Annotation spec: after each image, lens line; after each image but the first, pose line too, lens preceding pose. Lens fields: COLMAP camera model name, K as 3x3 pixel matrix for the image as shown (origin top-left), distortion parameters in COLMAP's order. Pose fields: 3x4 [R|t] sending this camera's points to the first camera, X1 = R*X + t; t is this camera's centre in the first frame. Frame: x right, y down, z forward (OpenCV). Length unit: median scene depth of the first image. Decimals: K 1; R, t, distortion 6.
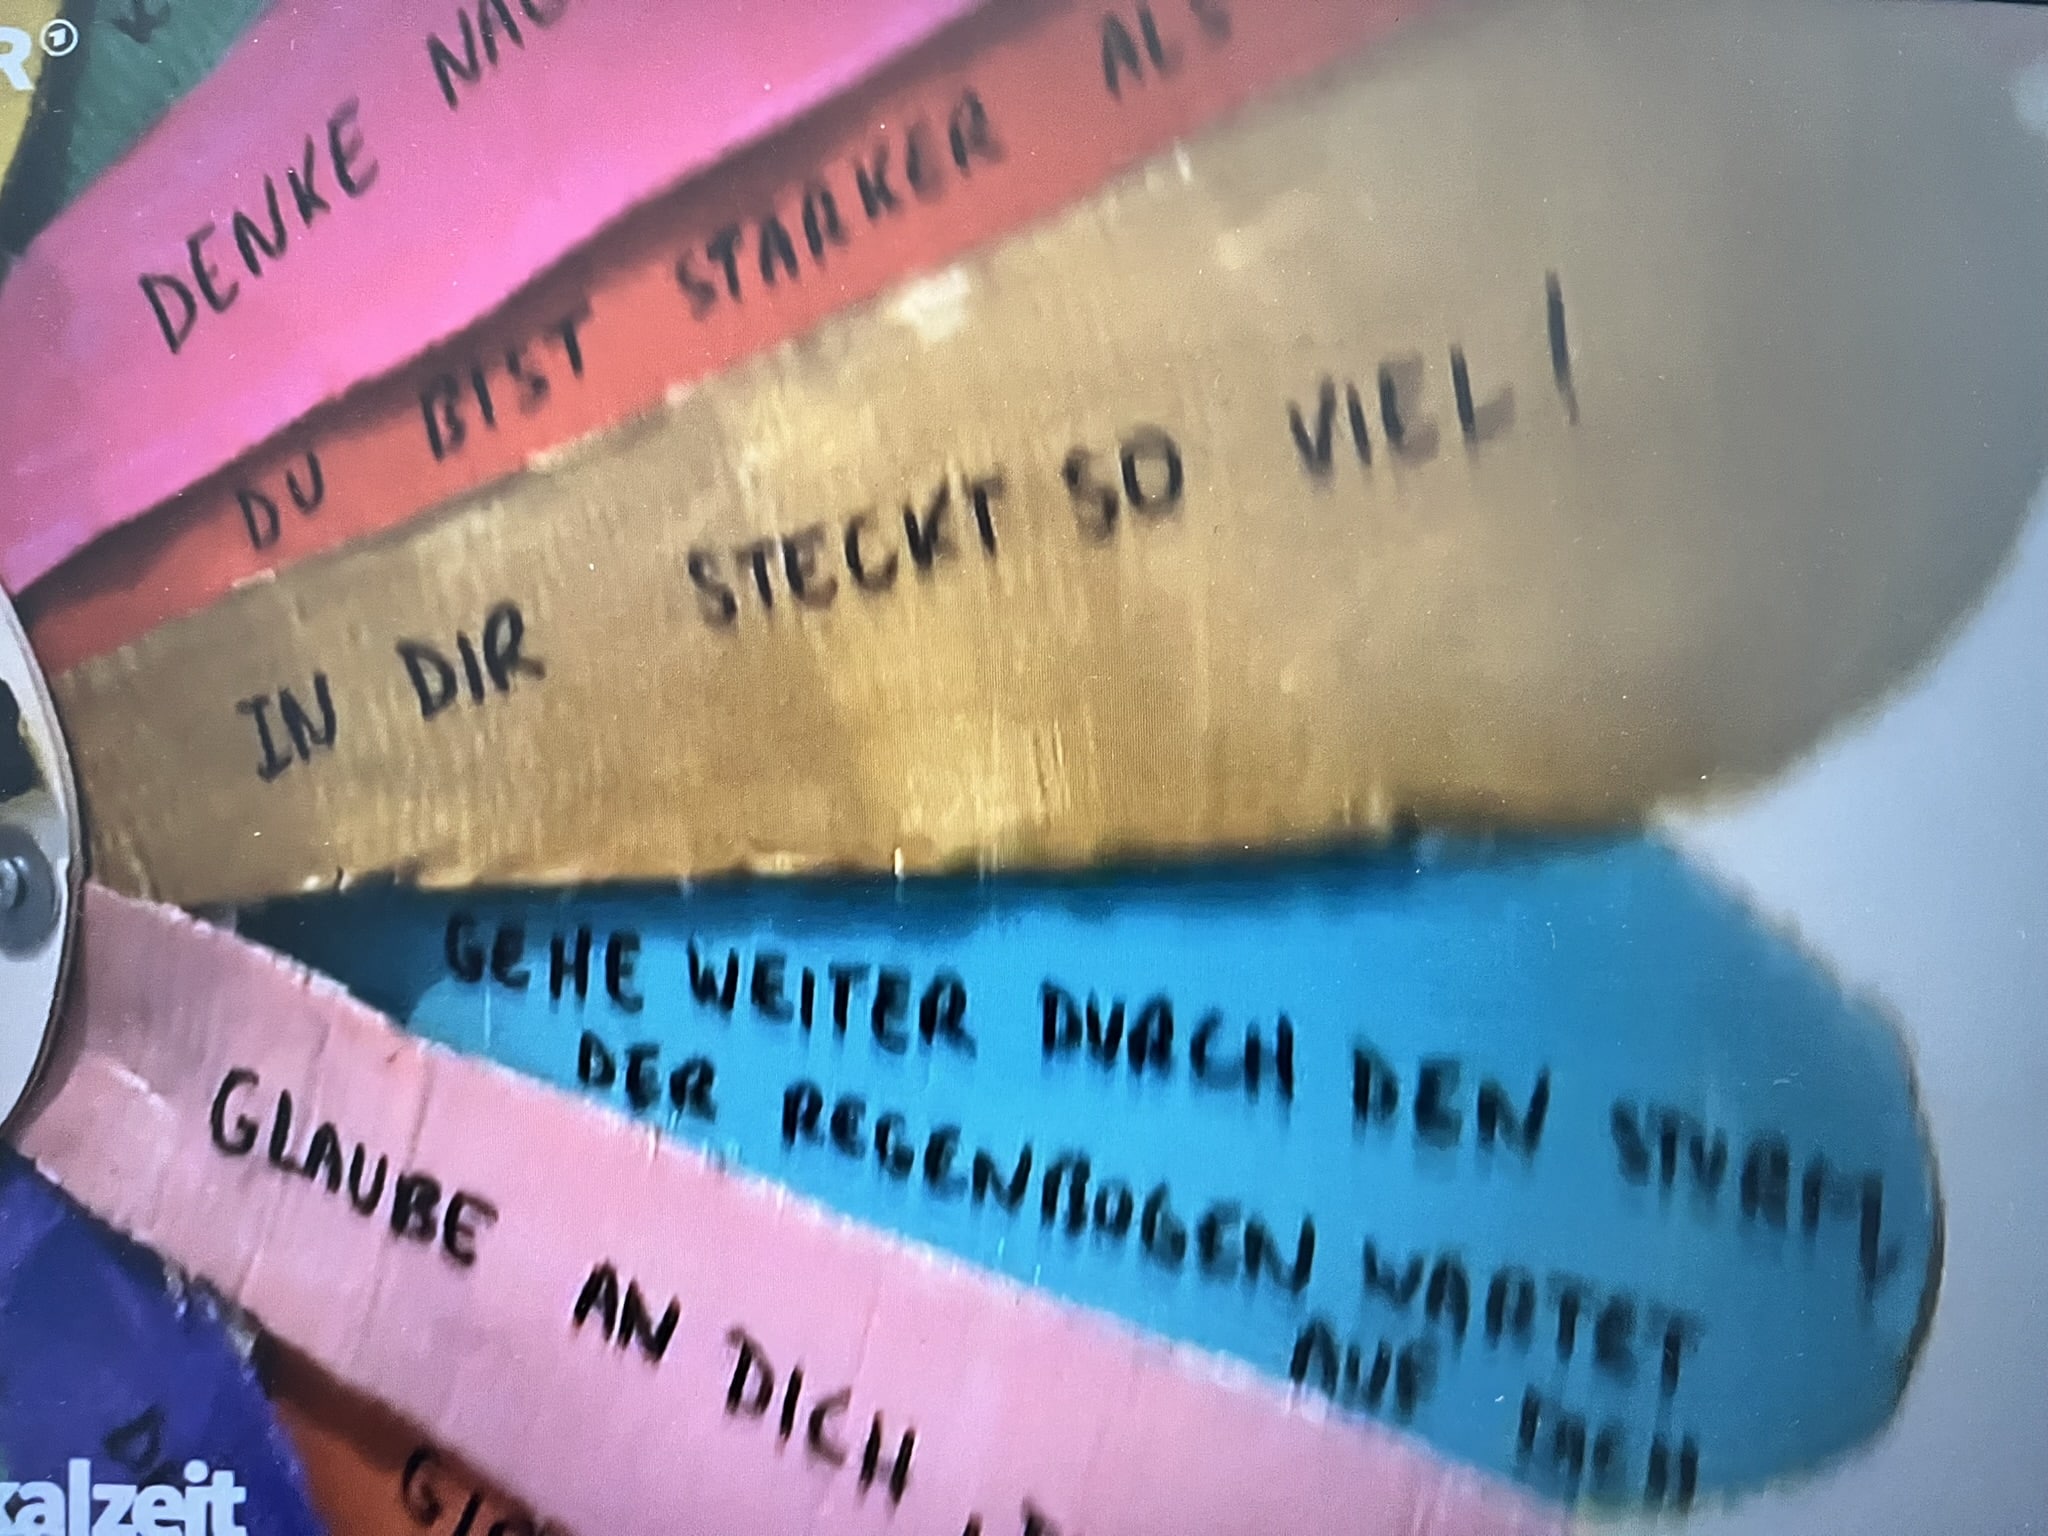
lens RADIAL K [[1513.2, 0, 1024.0], [0, 1513.2, 768.0], [0, 0, 1]] dist [0.050486, -0.044863]
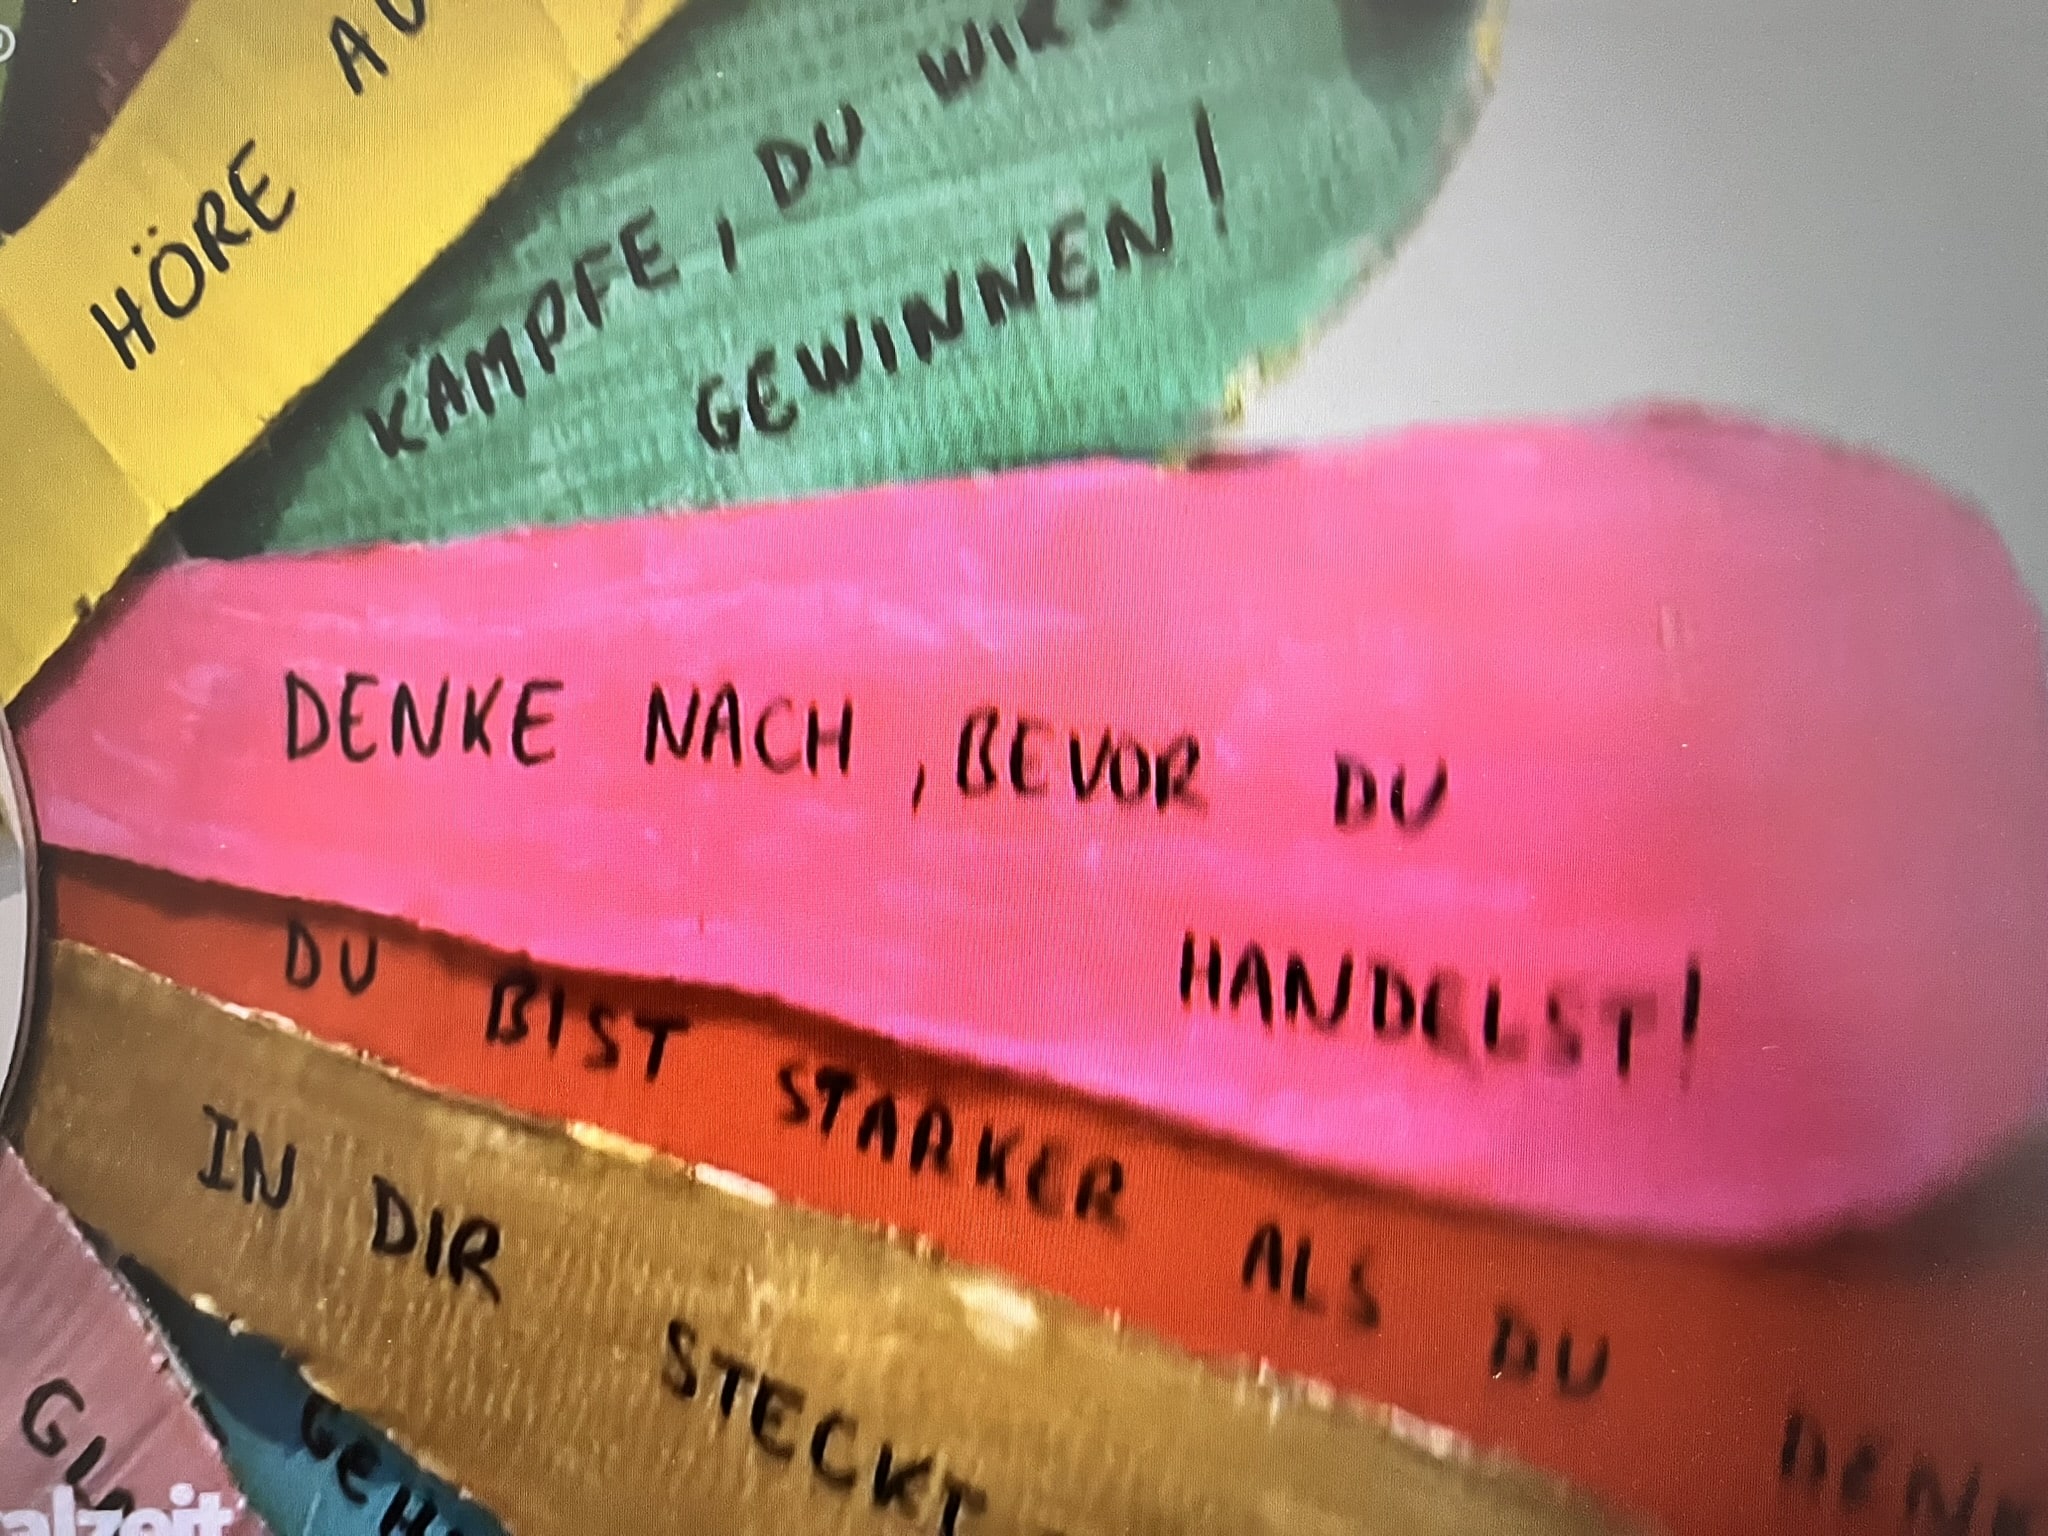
lens RADIAL K [[1513.2, 0, 1024.0], [0, 1513.2, 768.0], [0, 0, 1]] dist [0.050486, -0.044863]
pose [[0.905758, 0.421619, 0.042907, -0.196279], [-0.423723, 0.902833, 0.073157, -0.591858], [-0.007893, -0.084443, 0.996397, 0.046541]]
